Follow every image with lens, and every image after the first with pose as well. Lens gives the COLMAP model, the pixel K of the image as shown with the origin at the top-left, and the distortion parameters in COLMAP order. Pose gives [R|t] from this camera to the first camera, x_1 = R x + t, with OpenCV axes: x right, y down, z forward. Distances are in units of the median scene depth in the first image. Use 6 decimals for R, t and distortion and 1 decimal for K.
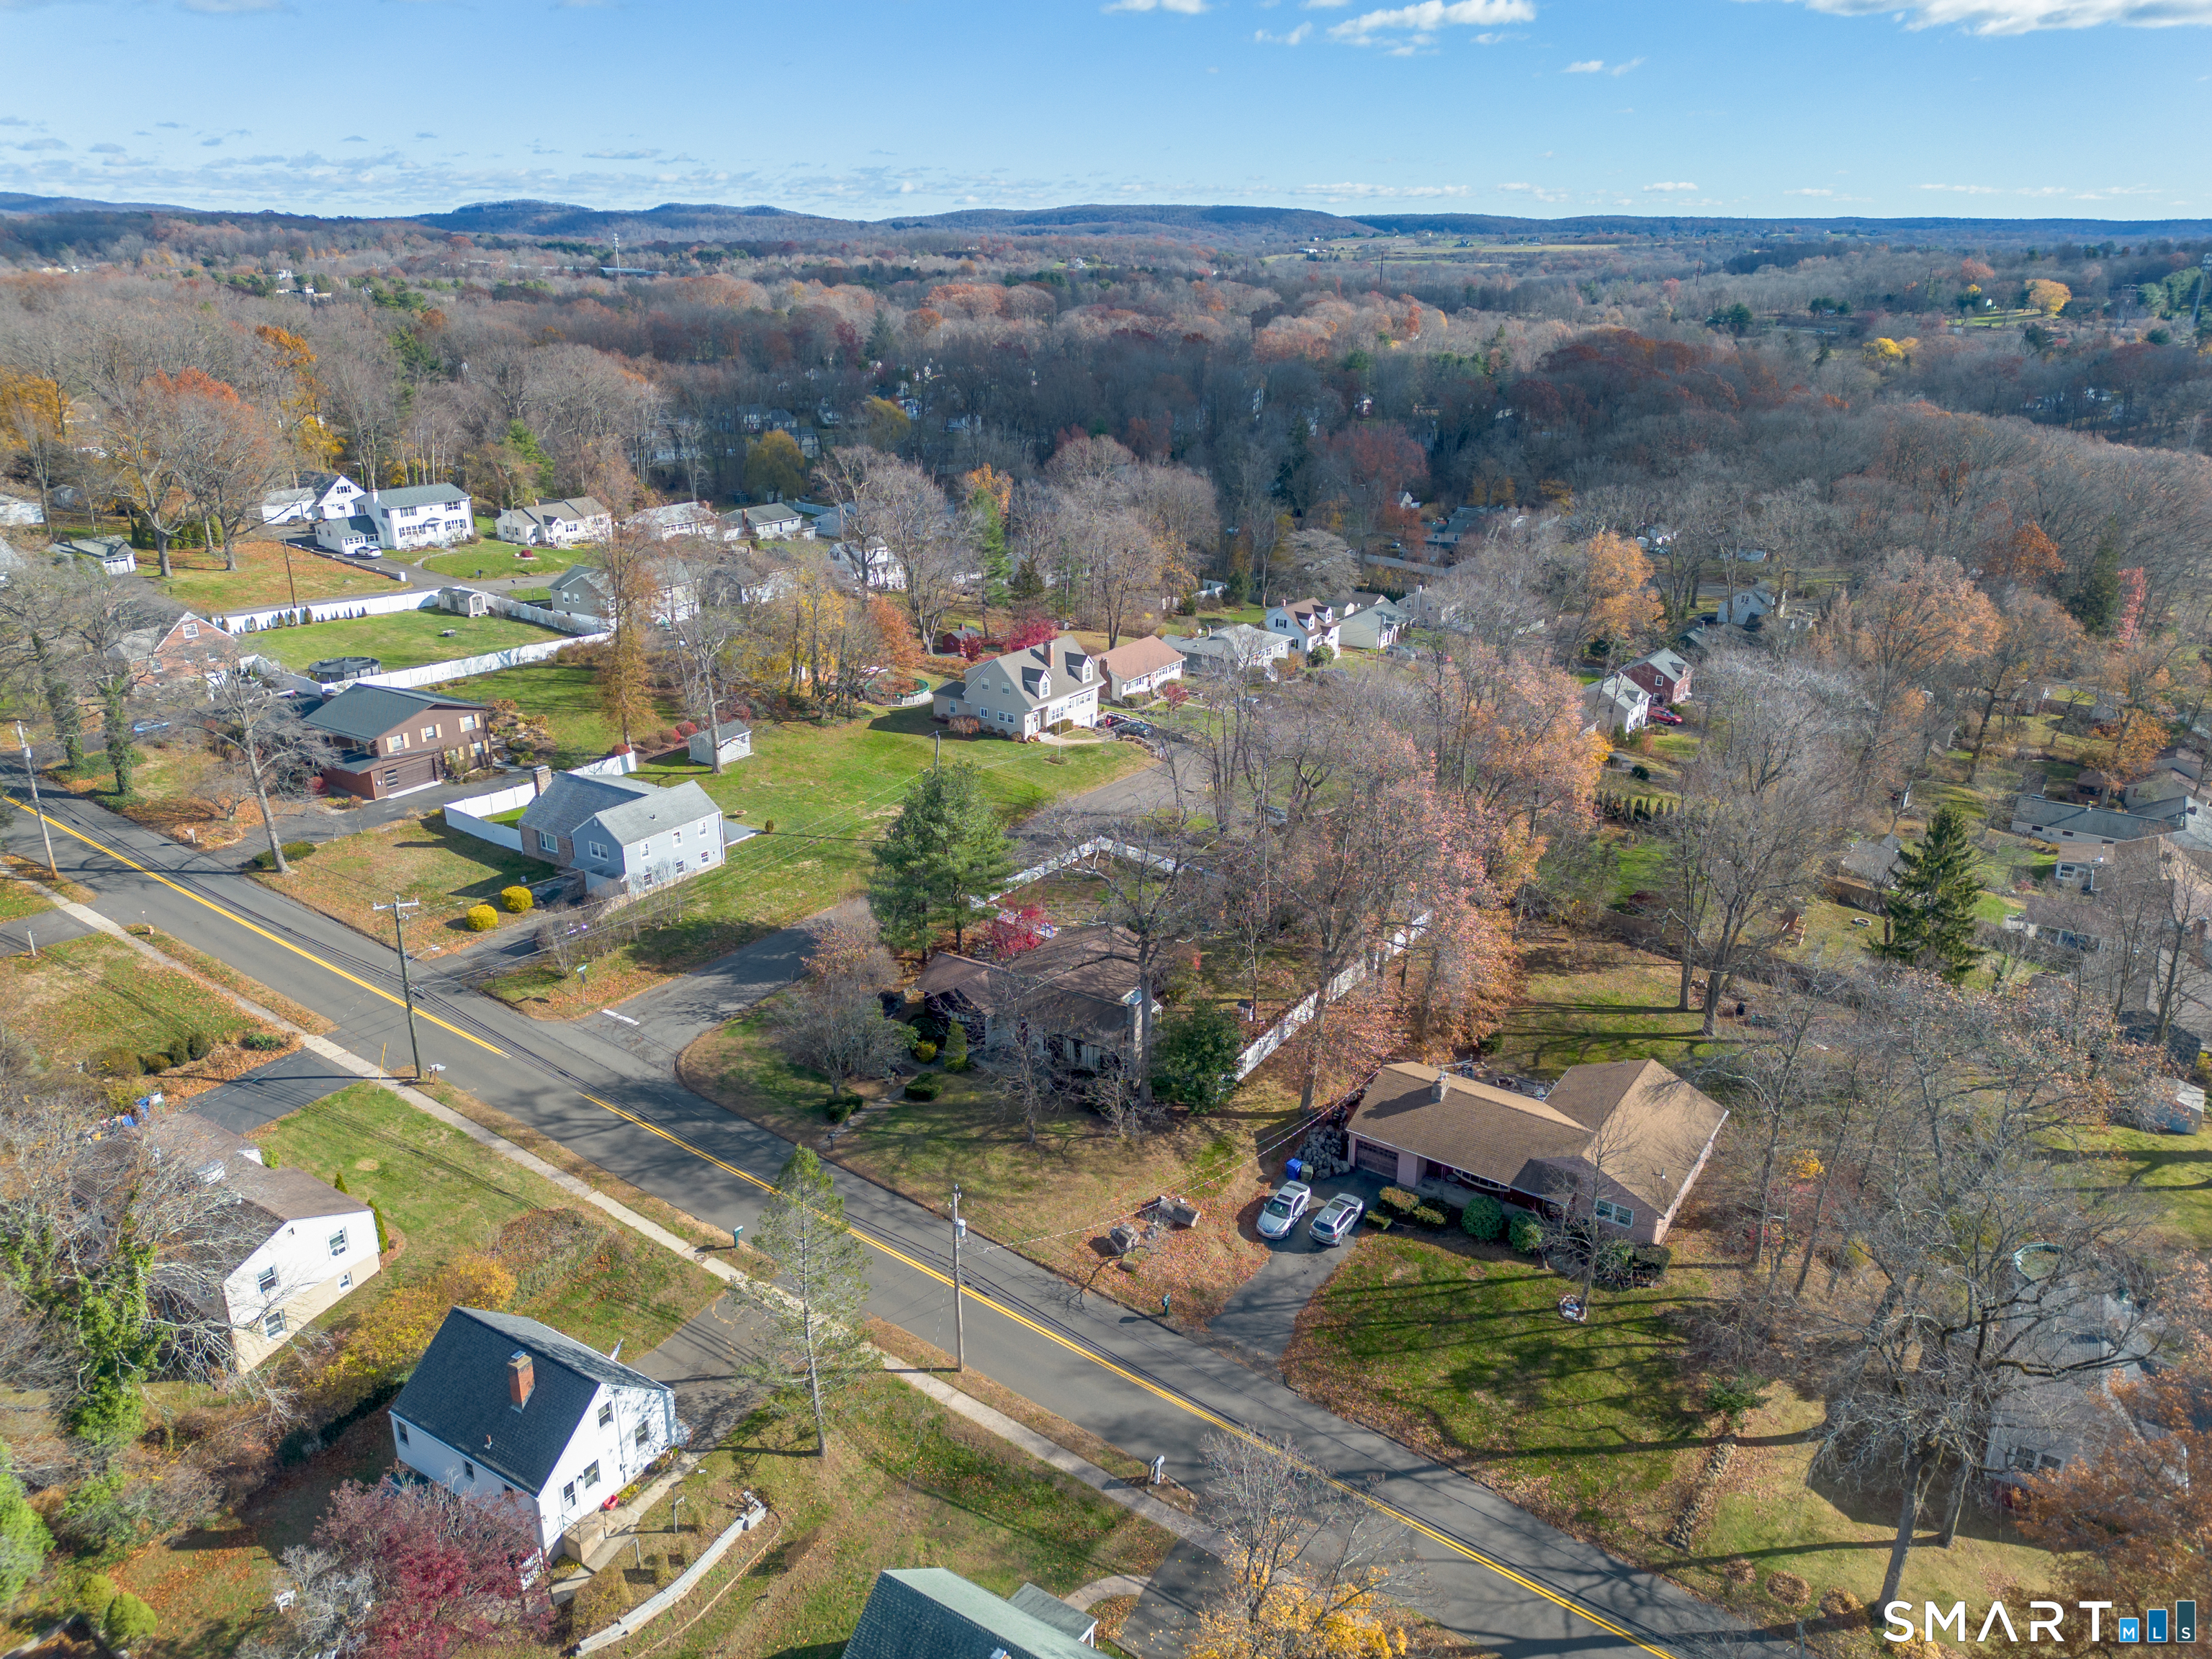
lens RADIAL K [[1564.8, 0, 1095.5], [0, 1564.8, 823.2], [0, 0, 1]] dist [0.058401, -0.004148]
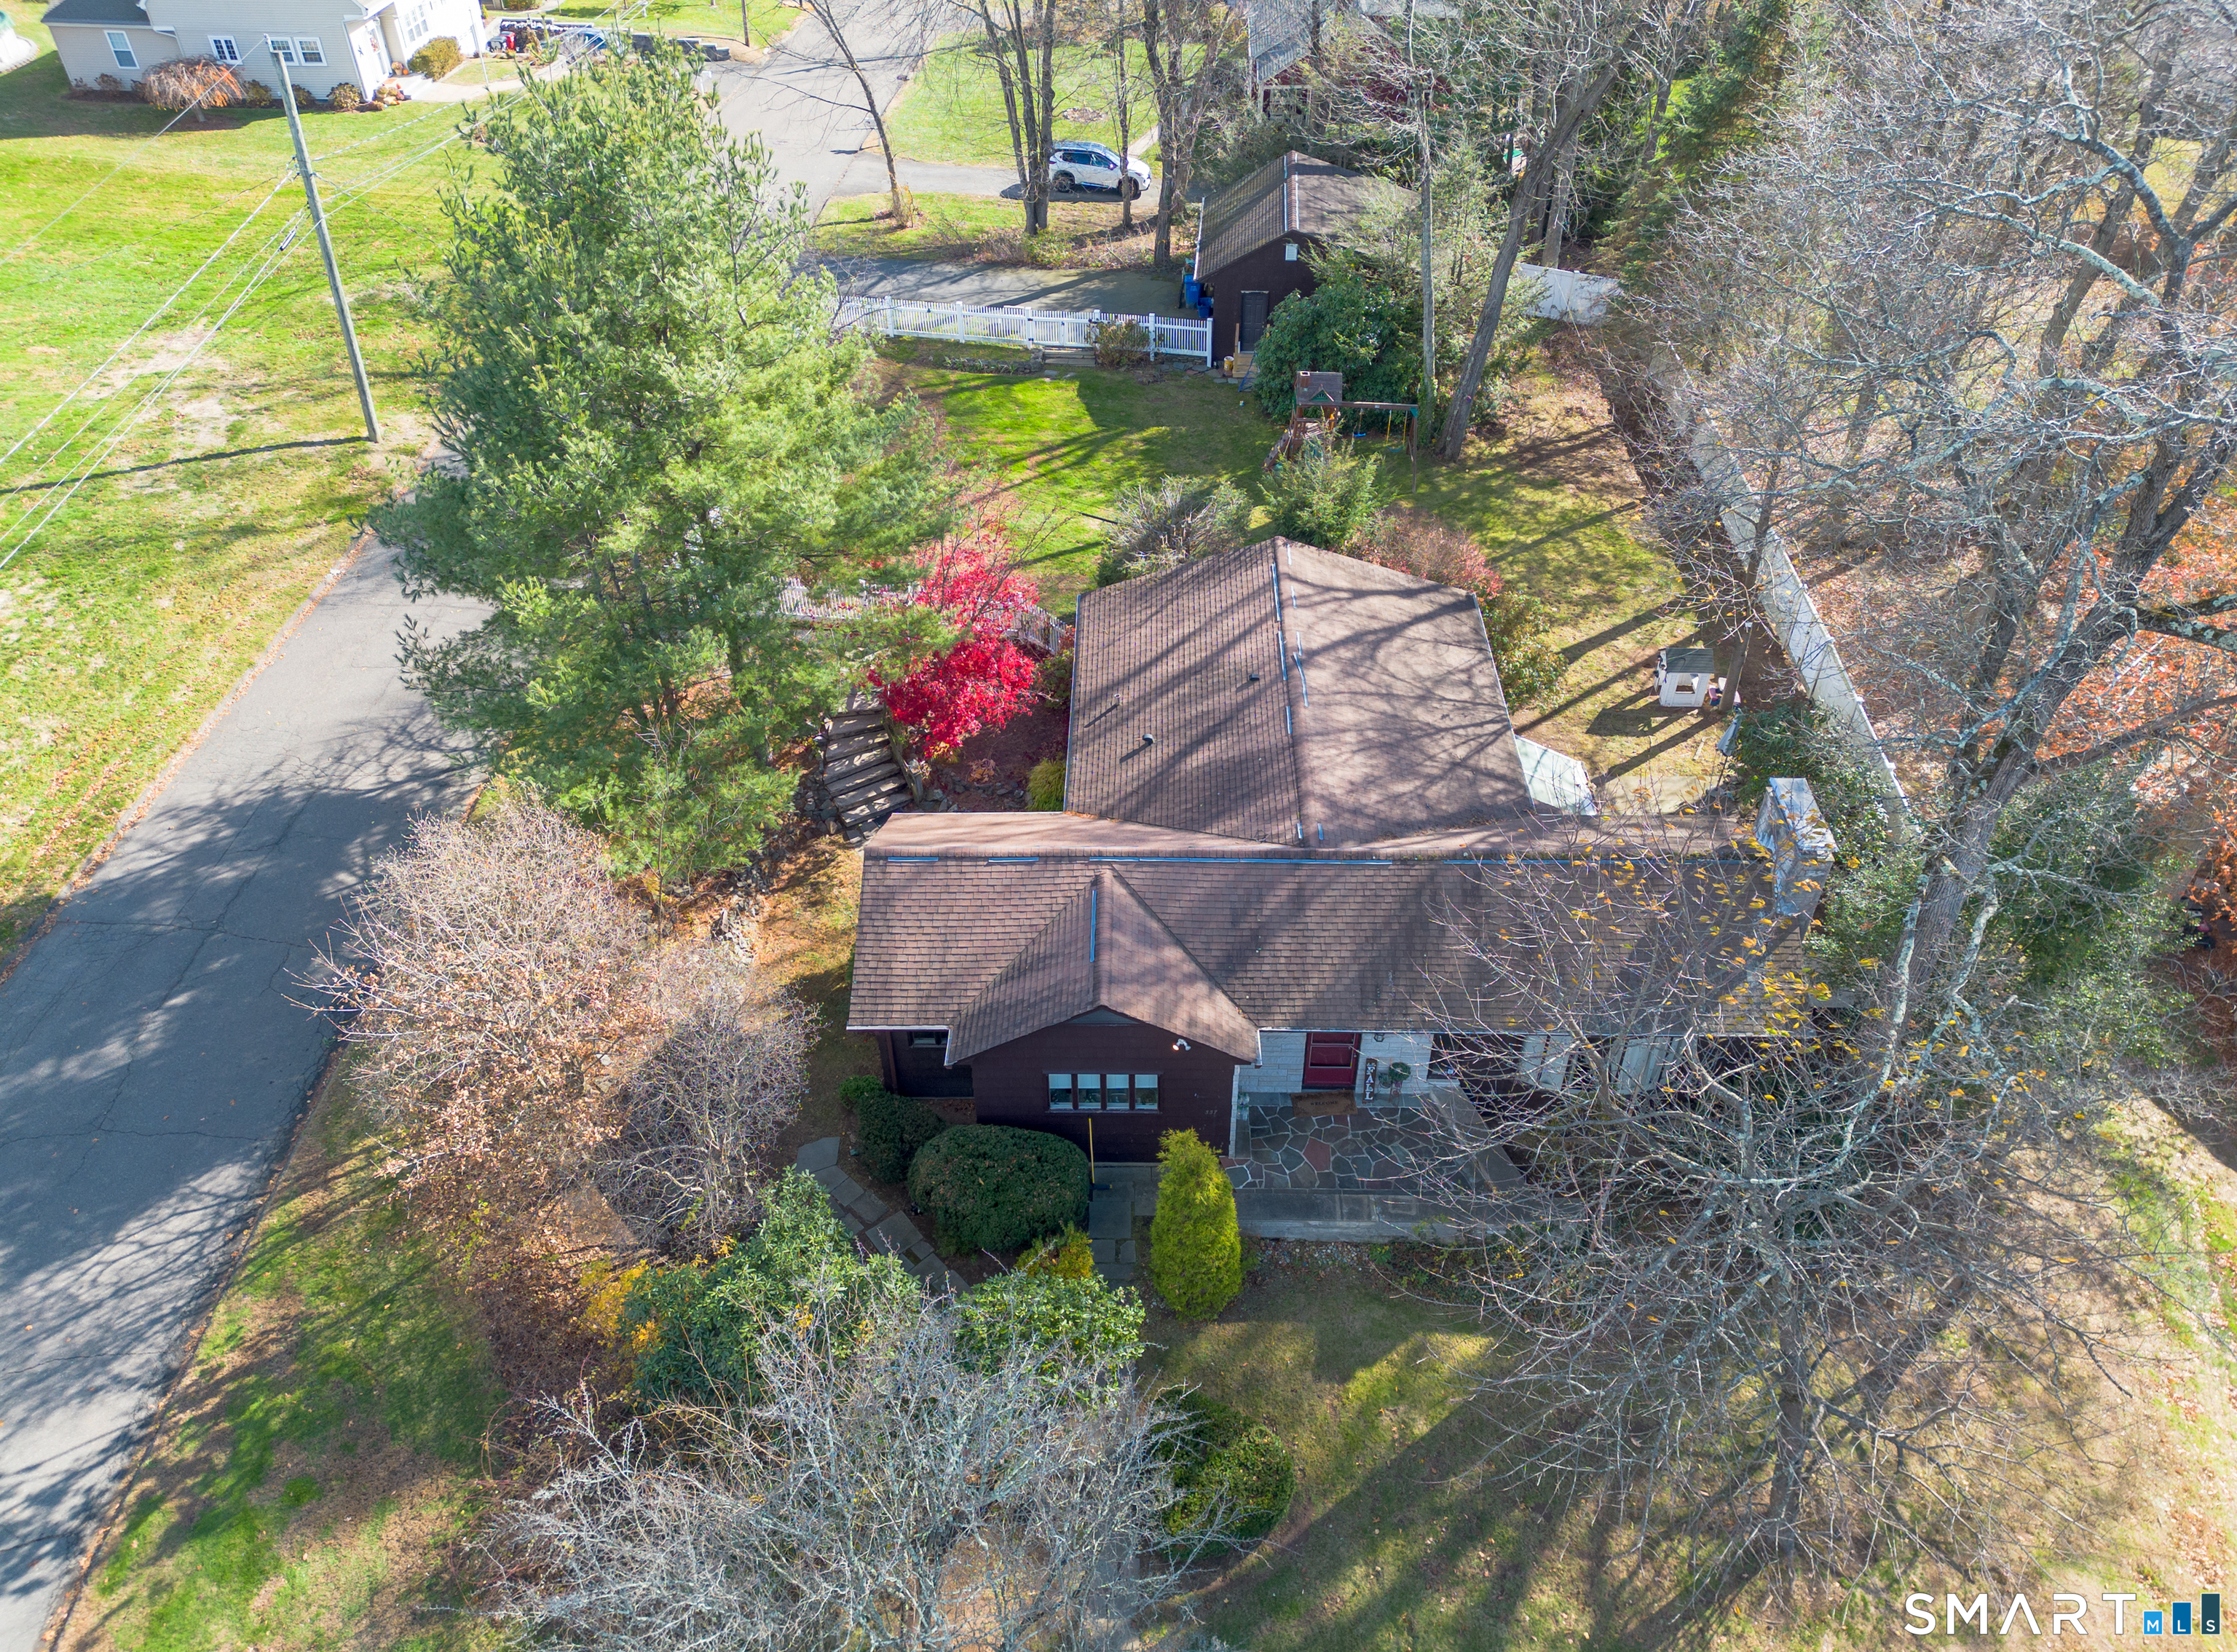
lens RADIAL K [[1586.0, 0, 1118.5], [0, 1586.0, 826.0], [0, 0, 1]] dist [0.055358, -0.031669]
pose [[0.849528, -0.355251, 0.390000, -0.179090], [0.195926, 0.898863, 0.391992, -0.017363], [-0.489812, -0.256597, 0.833212, 0.824329]]
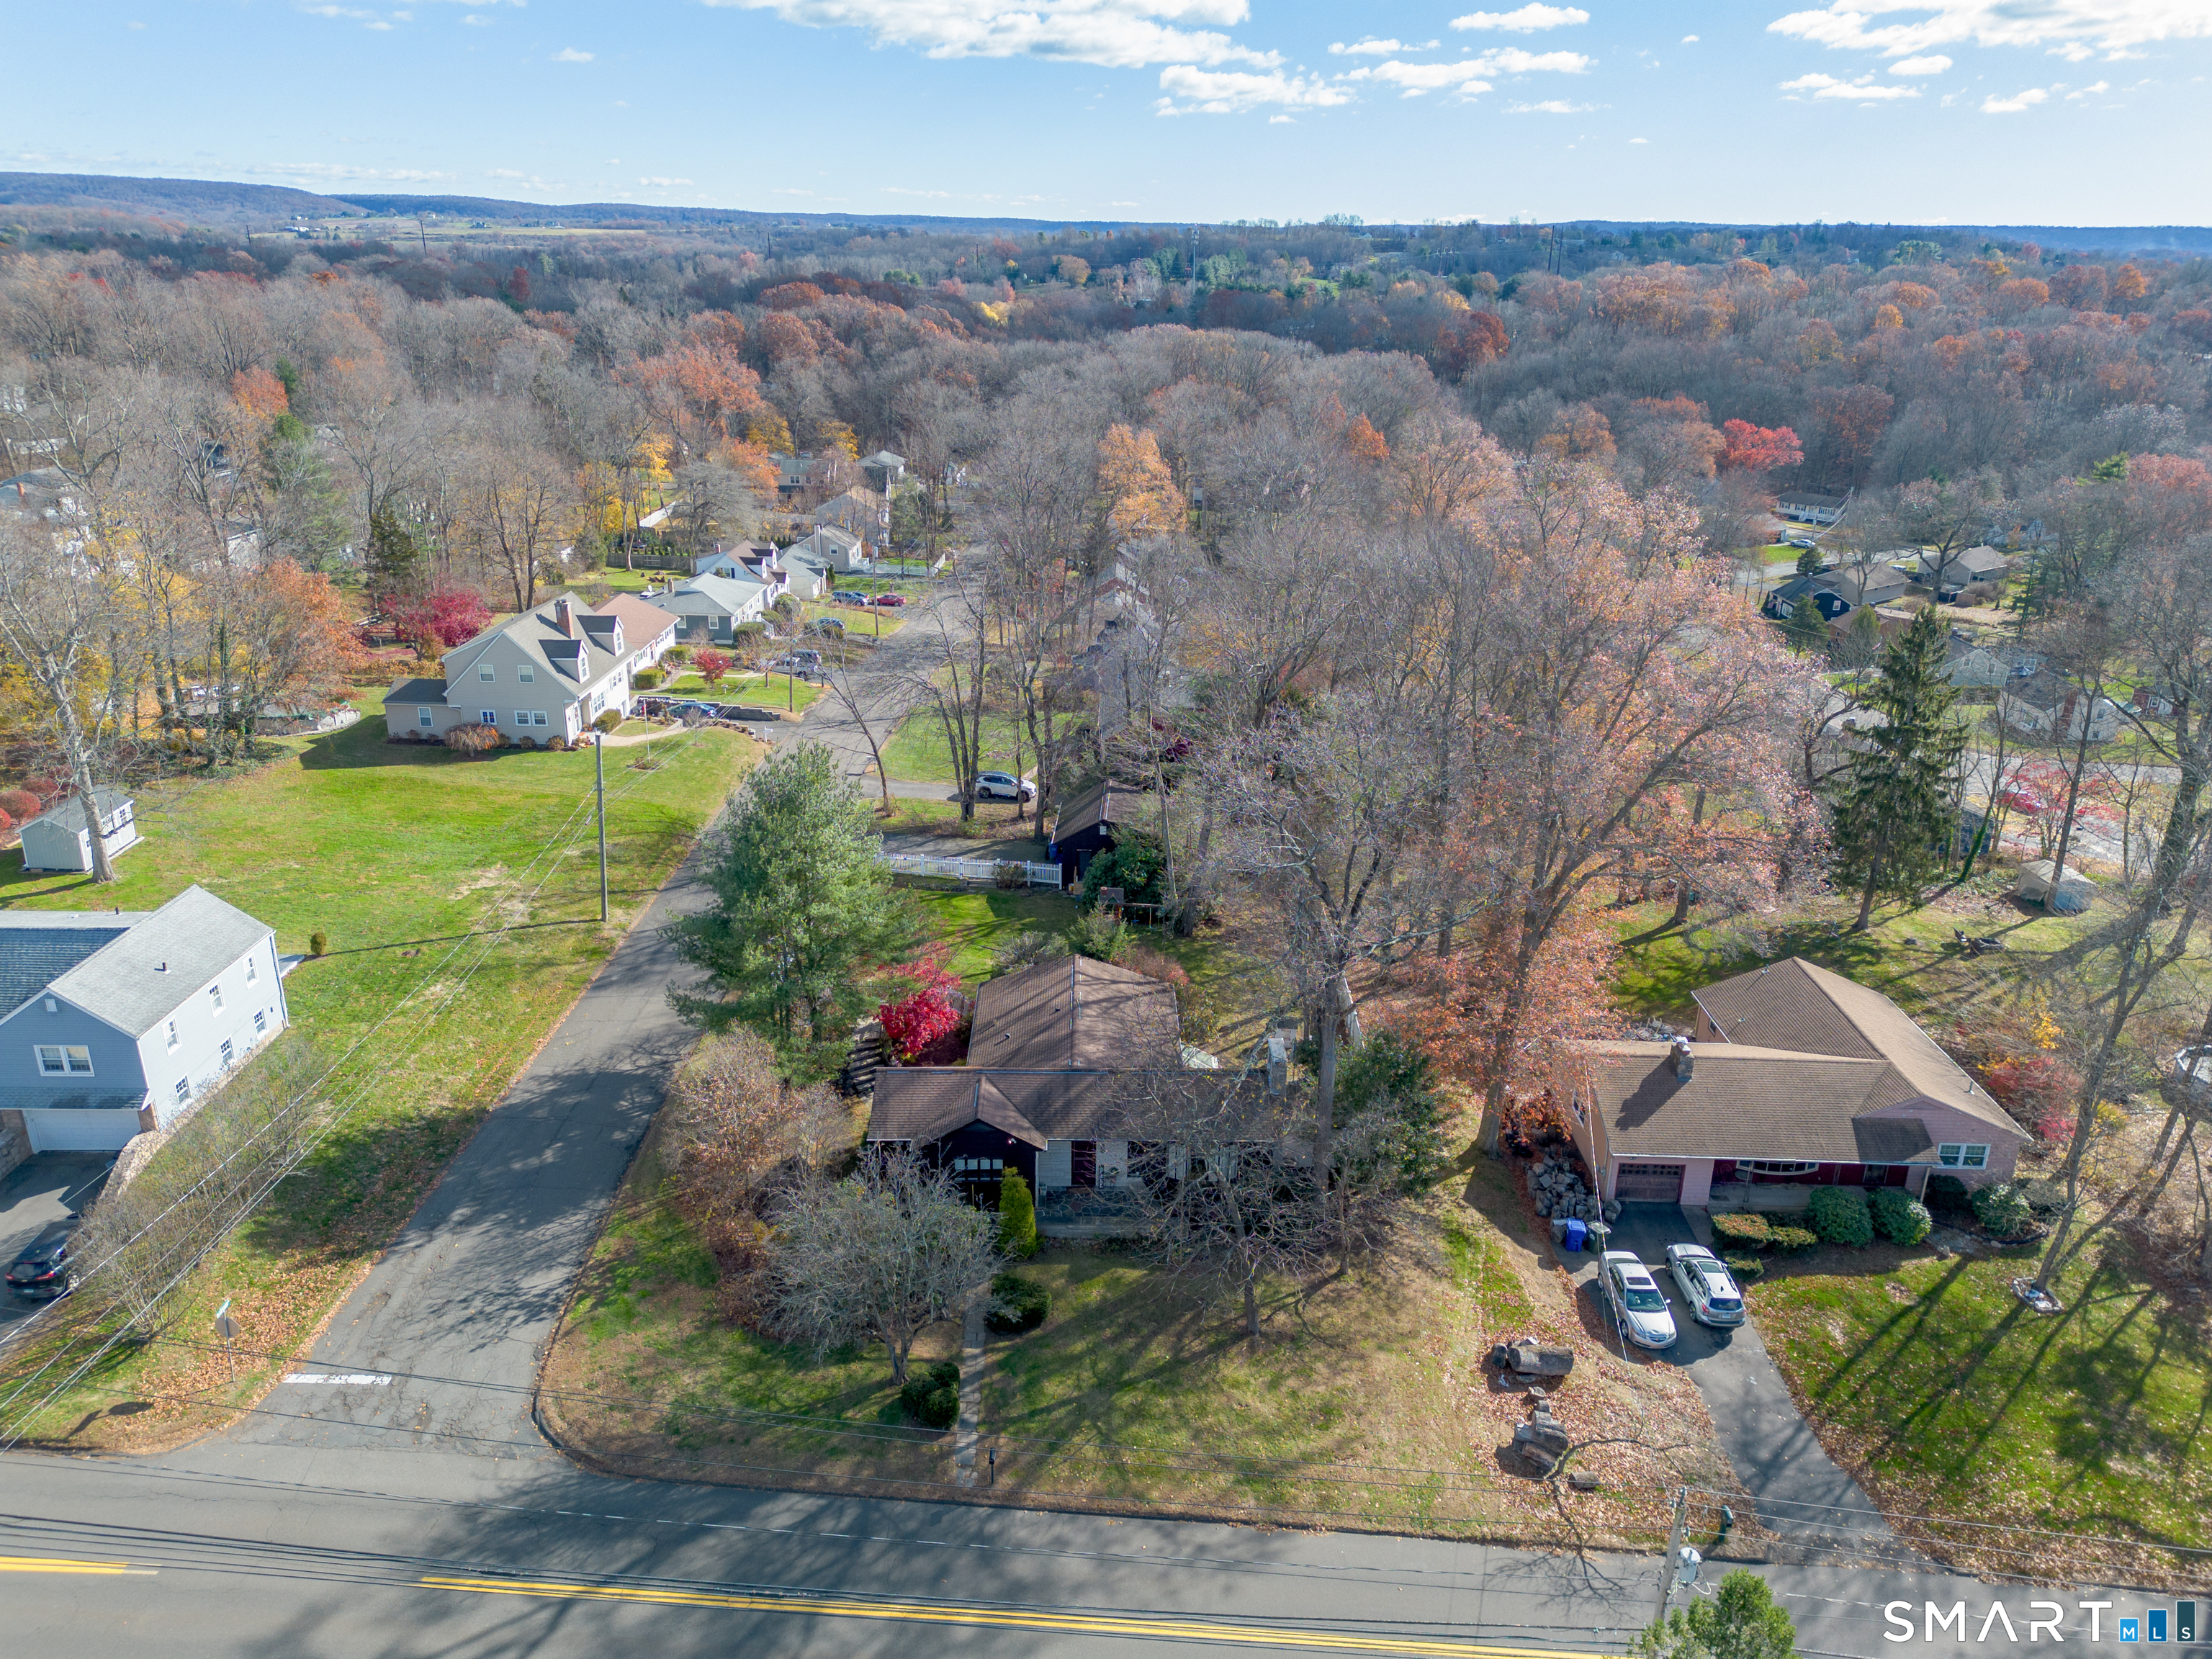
lens RADIAL K [[1565.9, 0, 1106.0], [0, 1565.9, 829.5], [0, 0, 1]] dist [0.020920, -0.002954]
pose [[0.834565, -0.188091, 0.517806, -0.340899], [0.182756, 0.981210, 0.061868, -0.028525], [-0.519713, 0.043000, 0.853258, 0.490187]]
